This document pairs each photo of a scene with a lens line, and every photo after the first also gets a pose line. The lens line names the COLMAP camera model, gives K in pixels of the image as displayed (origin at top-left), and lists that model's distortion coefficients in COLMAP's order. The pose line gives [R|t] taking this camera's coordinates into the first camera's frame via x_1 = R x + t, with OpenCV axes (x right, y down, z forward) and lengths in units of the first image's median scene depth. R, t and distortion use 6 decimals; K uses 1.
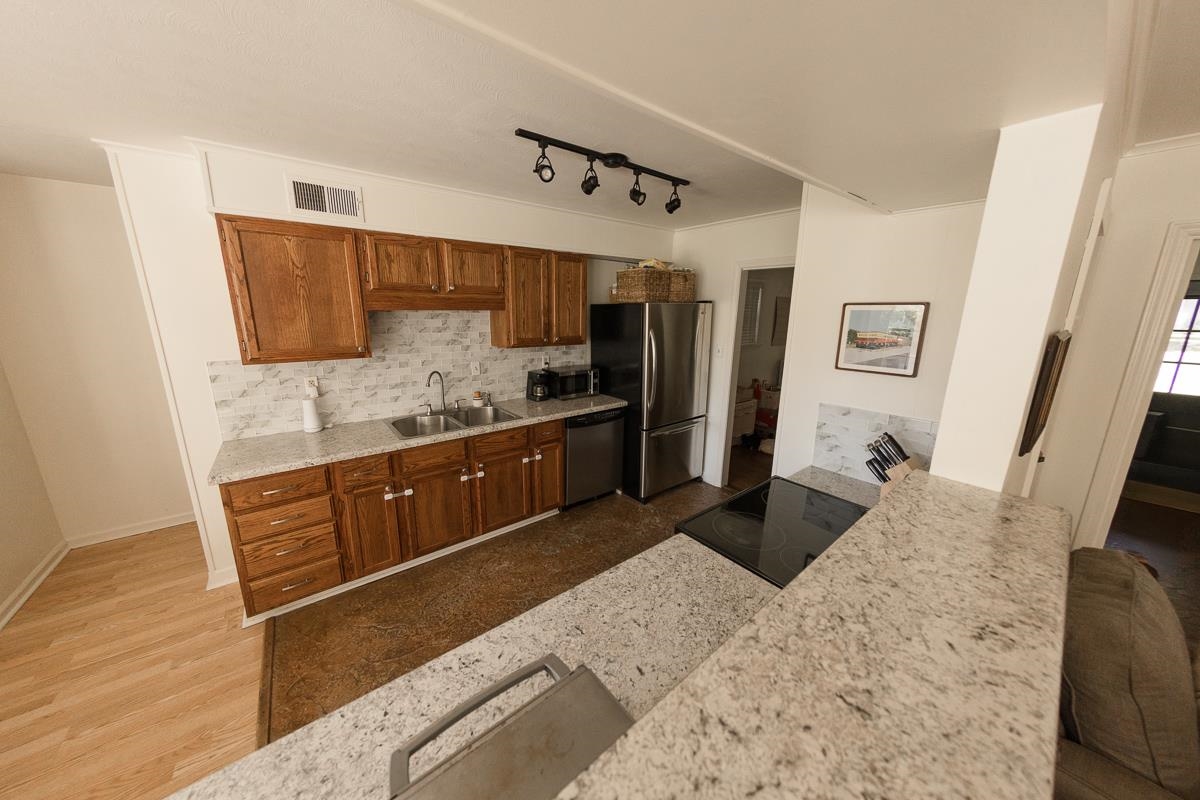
lens RADIAL K [[386.0, 0, 596.1], [0, 386.0, 392.5], [0, 0, 1]] dist [0.000219, 0.000021]
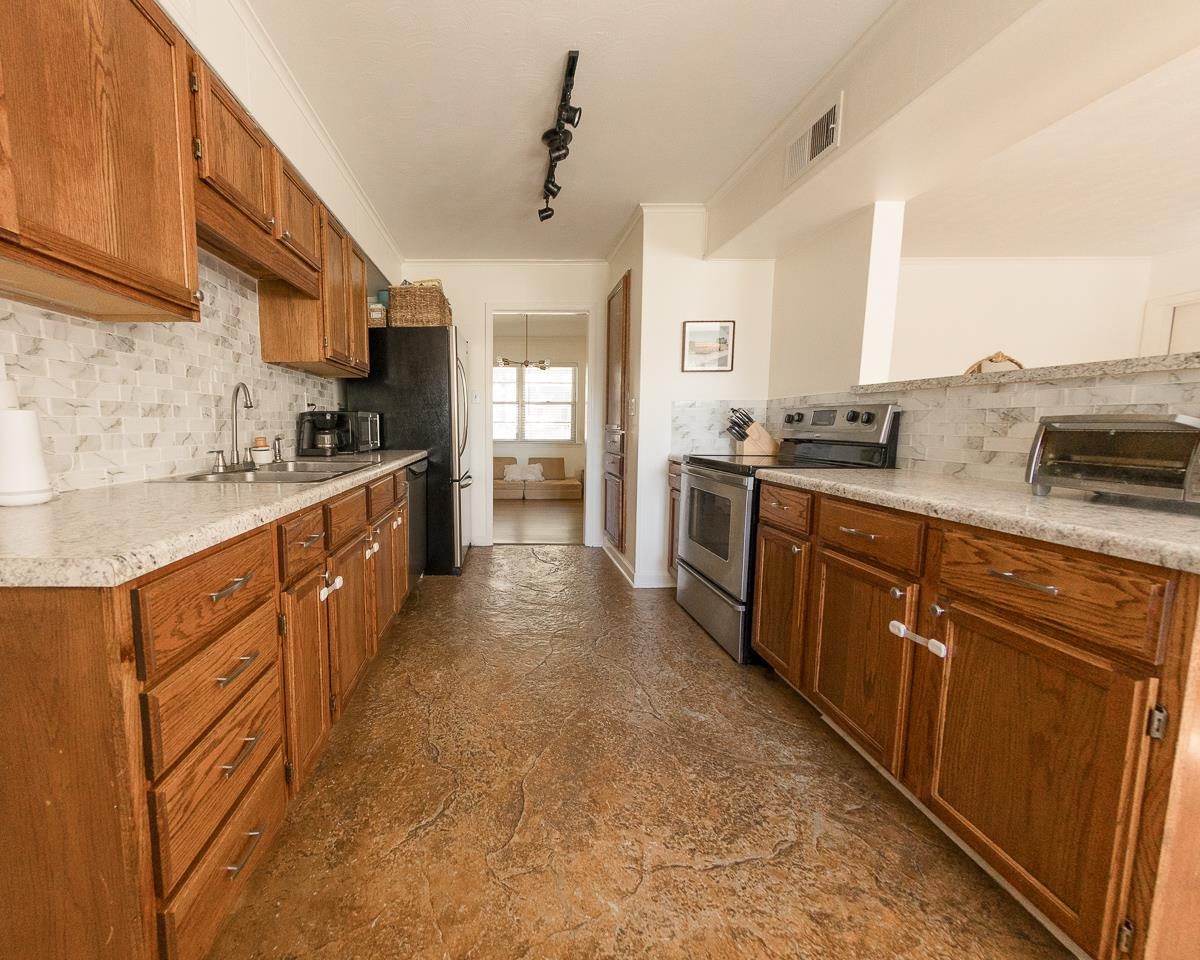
lens RADIAL K [[466.7, 0, 504.1], [0, 466.7, 467.8], [0, 0, 1]] dist [0.000299, 0.000154]
pose [[0.632446, -0.088325, 0.769552, -0.832503], [0.169752, 0.985132, -0.026440, 0.163934], [-0.755775, 0.147355, 0.638036, 0.415096]]
